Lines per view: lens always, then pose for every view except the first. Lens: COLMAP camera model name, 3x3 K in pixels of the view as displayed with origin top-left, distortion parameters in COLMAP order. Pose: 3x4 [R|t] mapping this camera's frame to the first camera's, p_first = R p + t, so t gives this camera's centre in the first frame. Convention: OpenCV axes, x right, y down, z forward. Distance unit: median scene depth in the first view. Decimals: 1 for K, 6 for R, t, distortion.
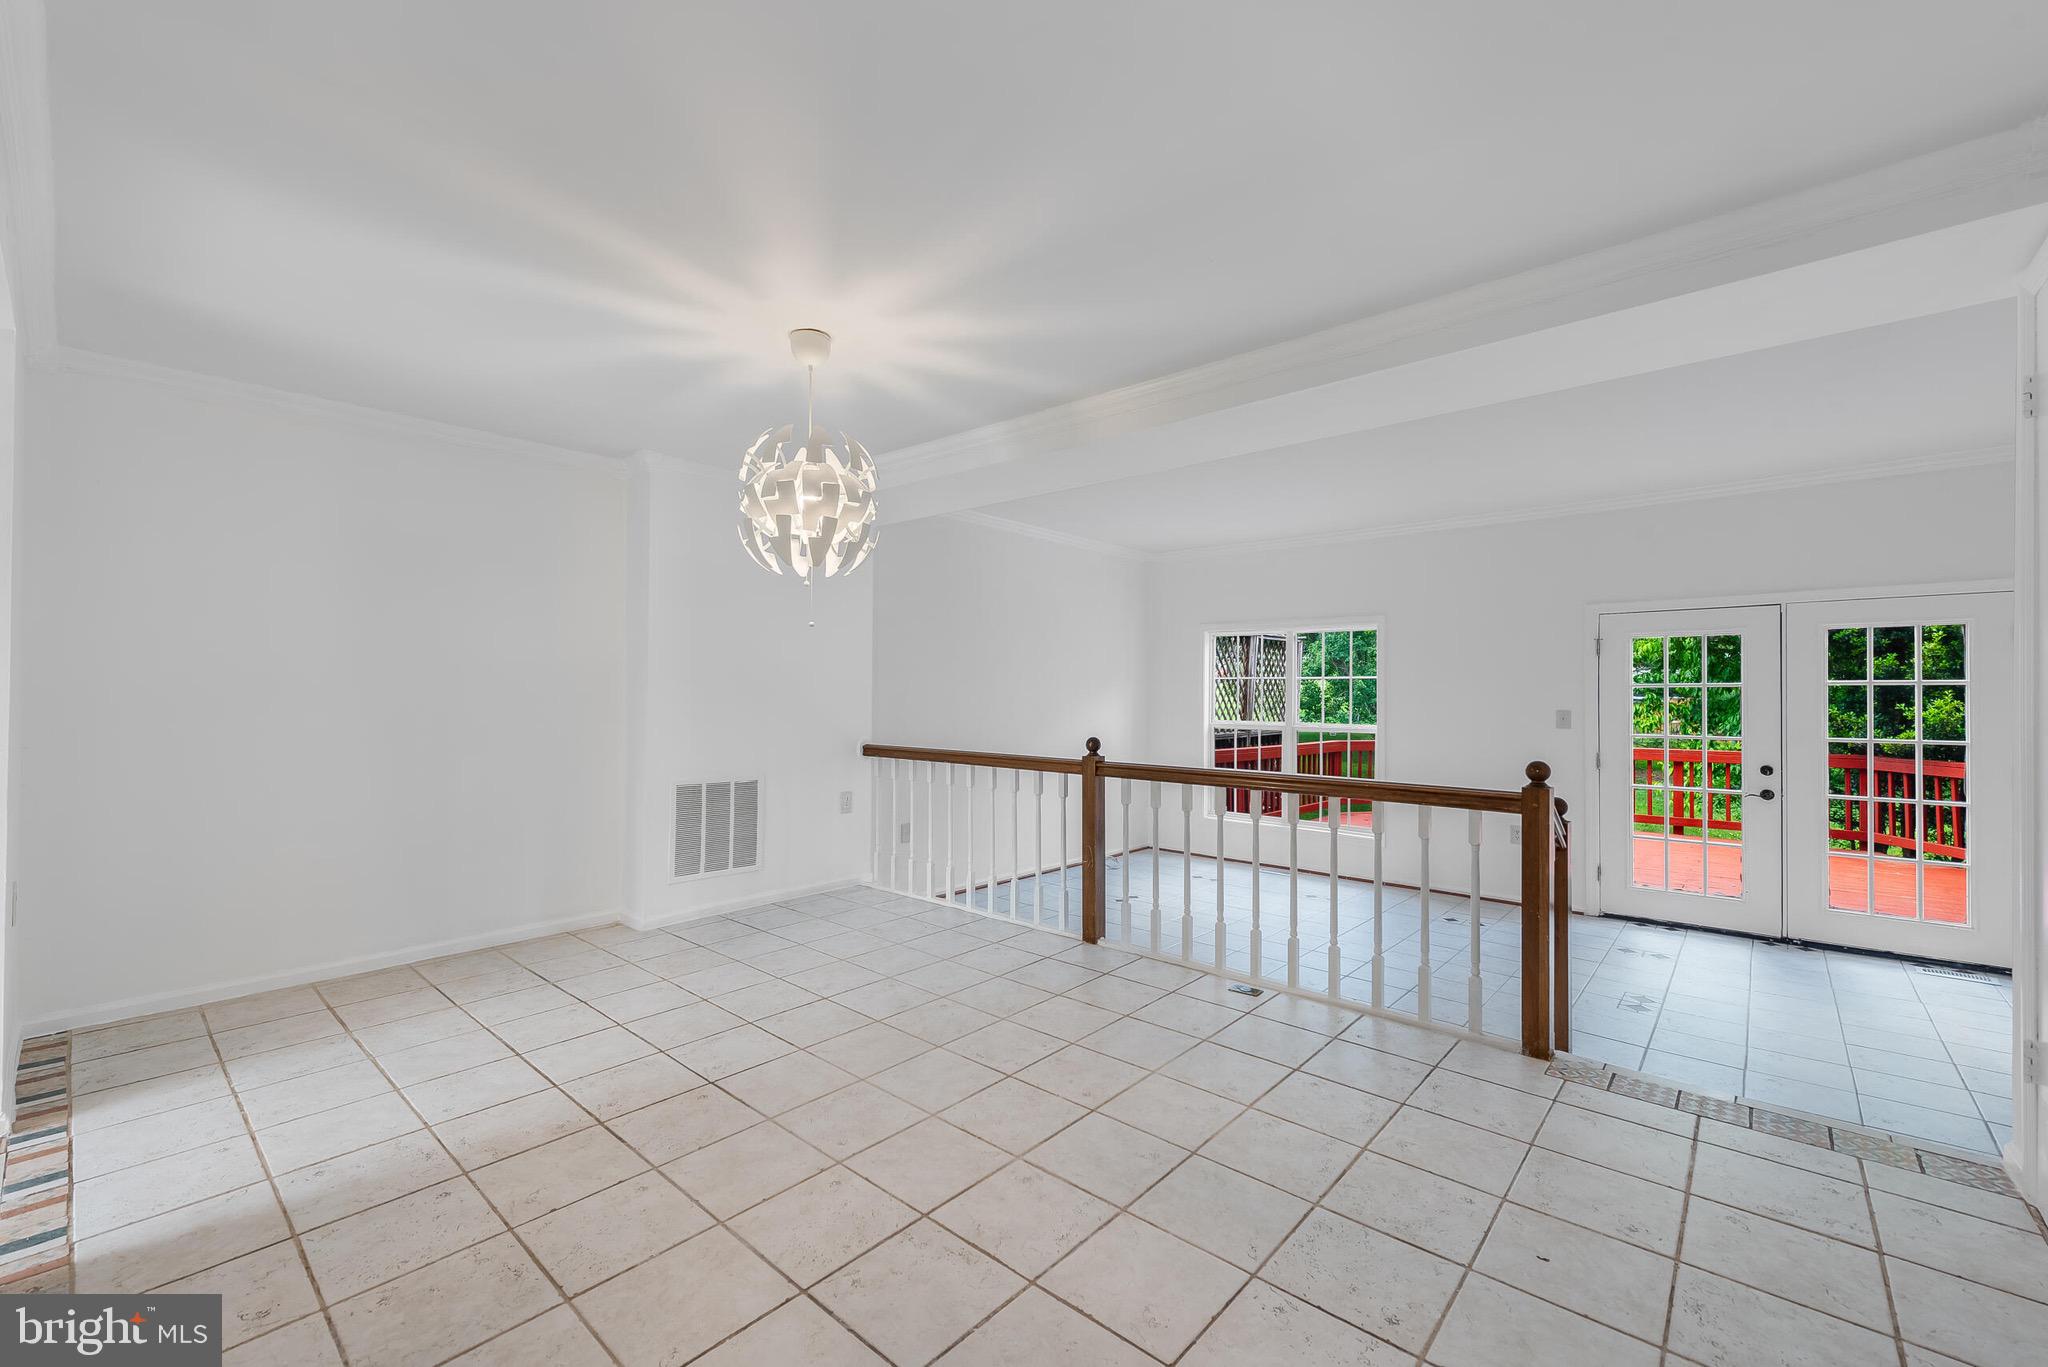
lens RADIAL K [[833.3, 0, 1009.7], [0, 833.3, 694.5], [0, 0, 1]] dist [0.009224, -0.000573]
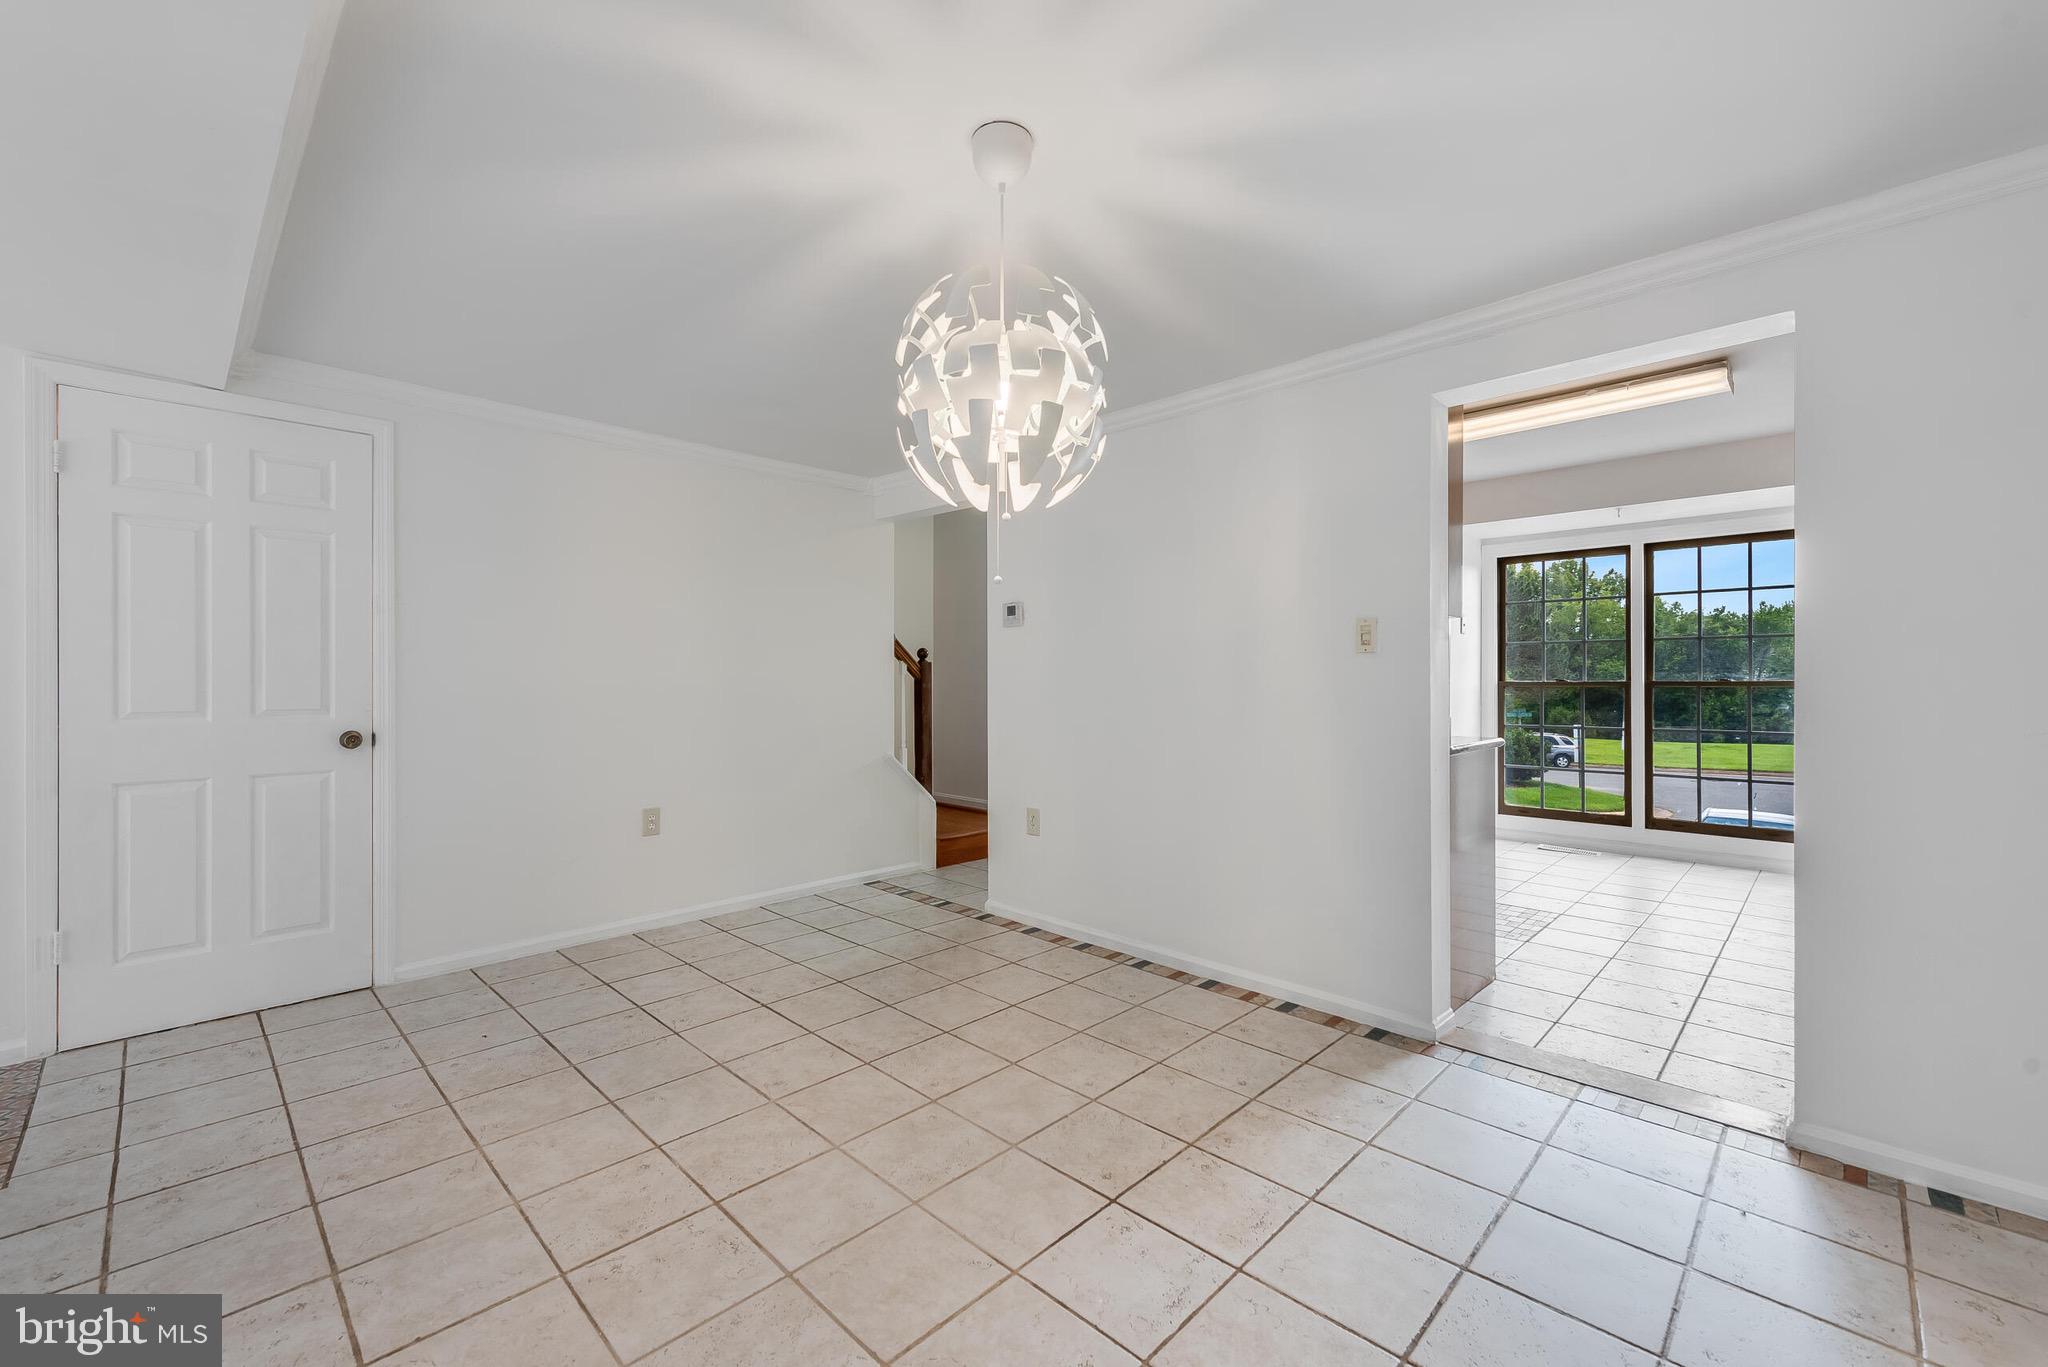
lens RADIAL K [[833.3, 0, 1023.6], [0, 833.3, 678.1], [0, 0, 1]] dist [0.009224, -0.000573]
pose [[-0.999329, -0.006642, 0.036014, -0.149295], [-0.006677, 0.999977, -0.000848, -0.003467], [-0.036007, -0.001088, -0.999351, 0.876442]]
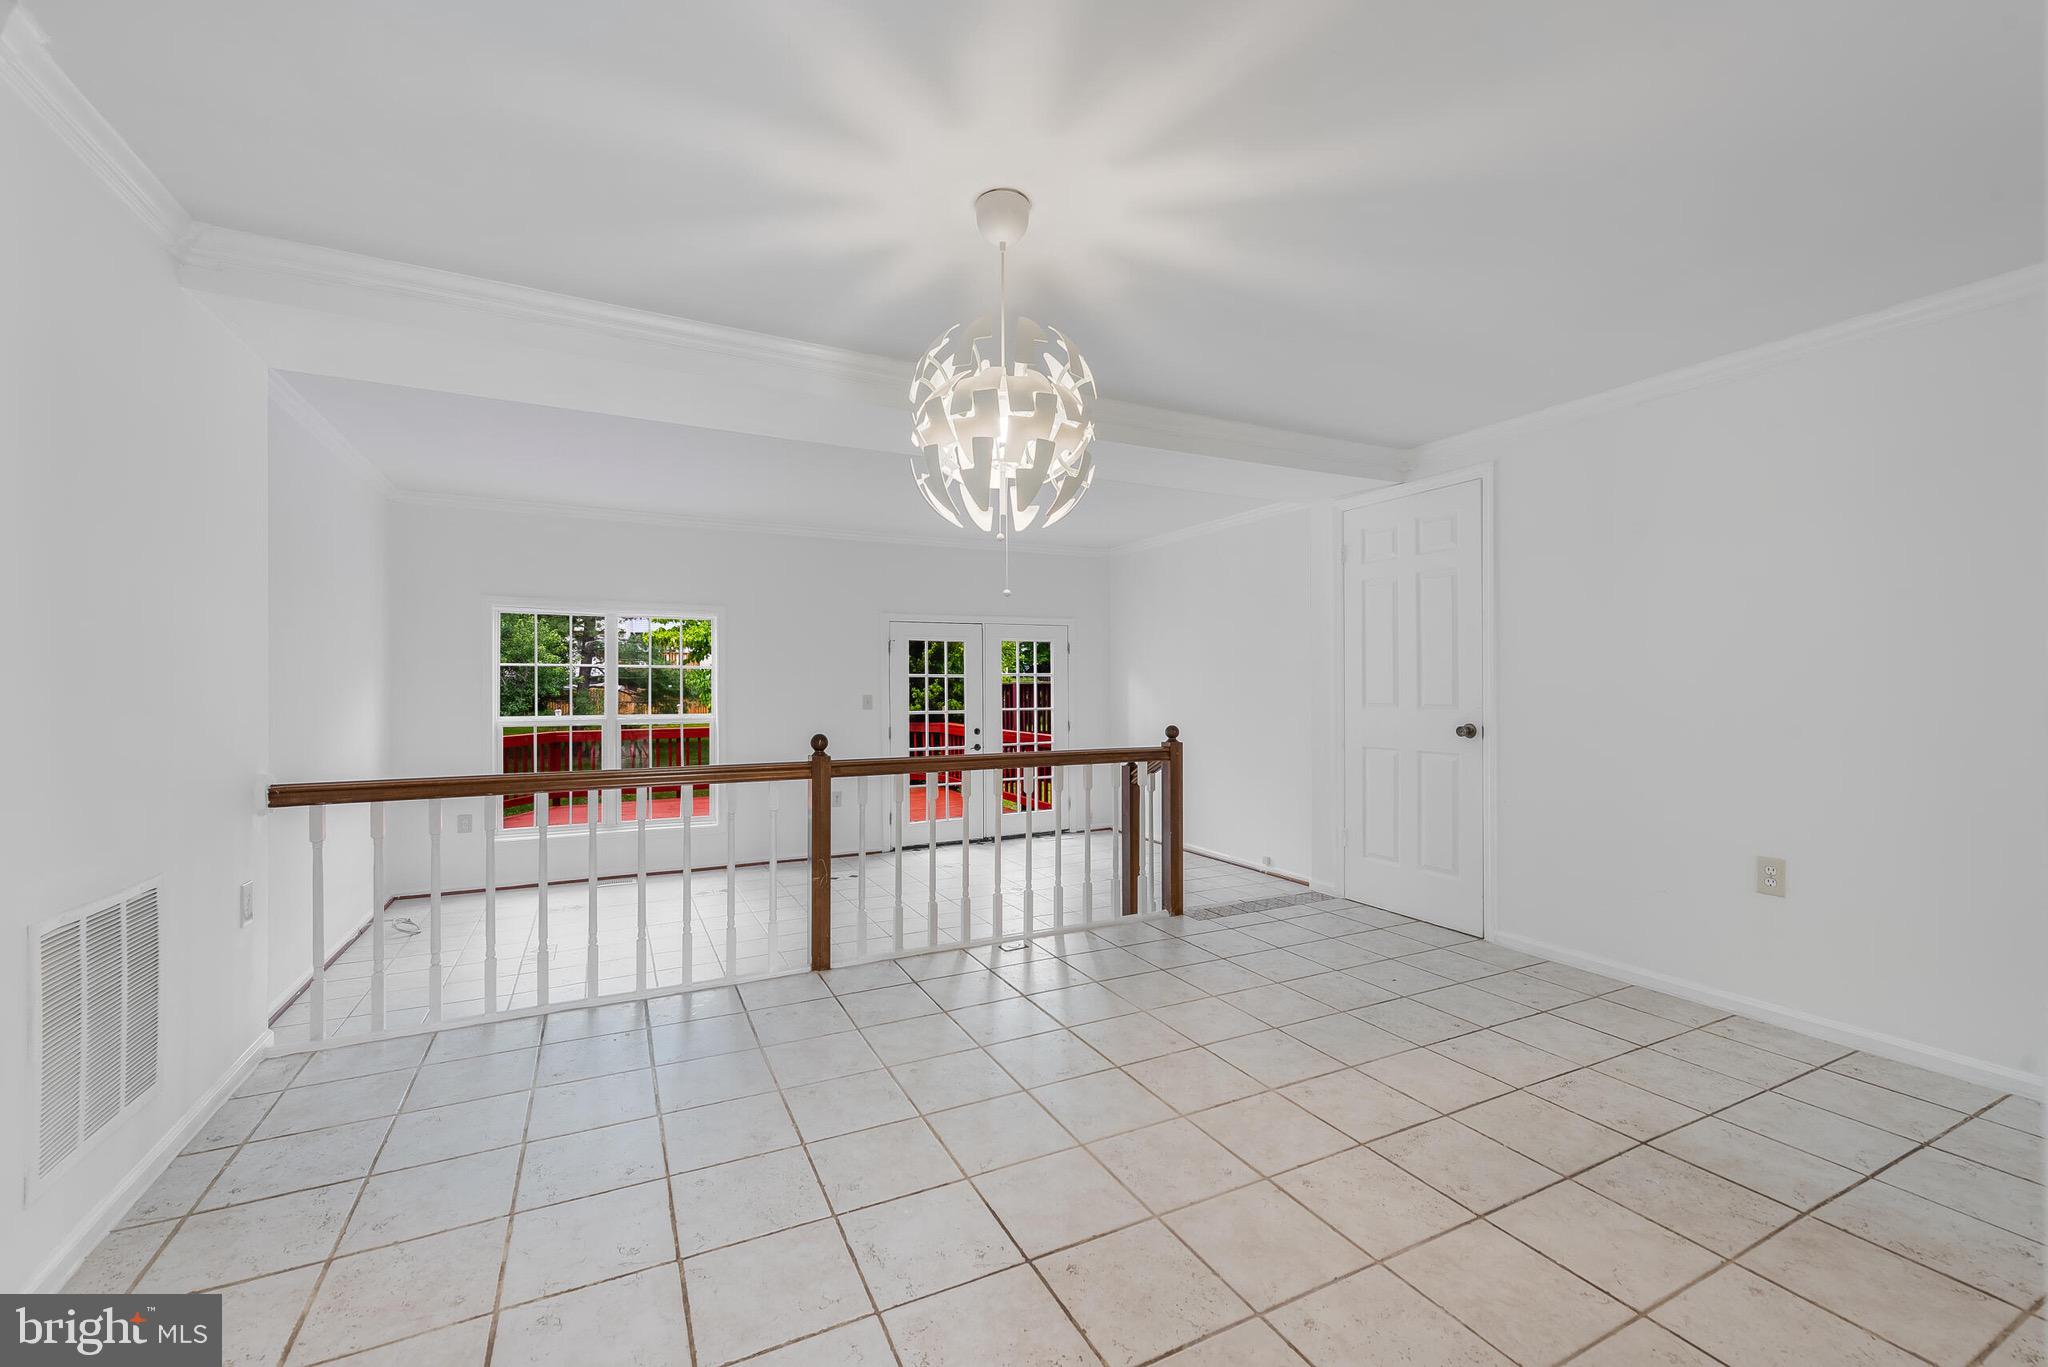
lens RADIAL K [[833.3, 0, 1016.0], [0, 833.3, 692.4], [0, 0, 1]] dist [0.009224, -0.000573]
pose [[0.365896, -0.015395, 0.930528, -0.490715], [0.003931, 0.999880, 0.014996, -0.003367], [-0.930647, -0.001829, 0.365913, 0.379870]]
